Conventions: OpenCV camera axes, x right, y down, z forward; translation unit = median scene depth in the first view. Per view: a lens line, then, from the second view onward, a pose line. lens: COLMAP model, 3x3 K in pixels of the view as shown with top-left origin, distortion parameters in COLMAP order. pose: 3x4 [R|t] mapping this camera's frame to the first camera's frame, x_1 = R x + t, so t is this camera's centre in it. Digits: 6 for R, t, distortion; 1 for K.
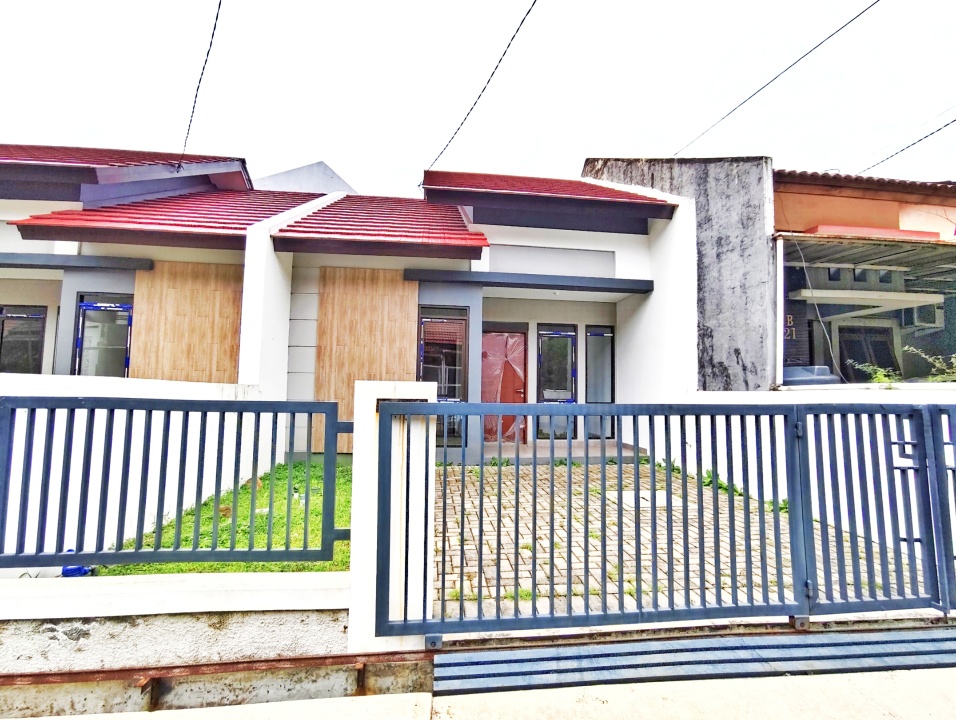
lens RADIAL K [[431.8, 0, 476.4], [0, 431.8, 360.9], [0, 0, 1]] dist [-0.016470, 0.002259]
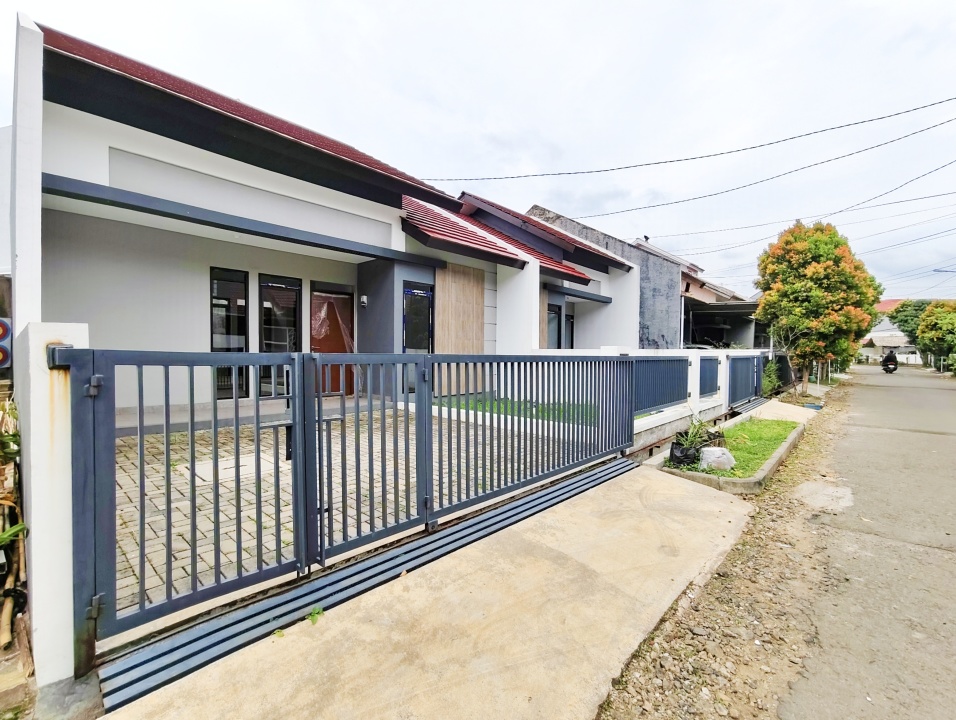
lens RADIAL K [[431.8, 0, 471.7], [0, 431.8, 363.4], [0, 0, 1]] dist [-0.016470, 0.002259]
pose [[0.754249, -0.024430, 0.656133, -1.696024], [-0.048049, 0.994574, 0.092265, -0.035091], [-0.654827, -0.101117, 0.748983, -0.180878]]
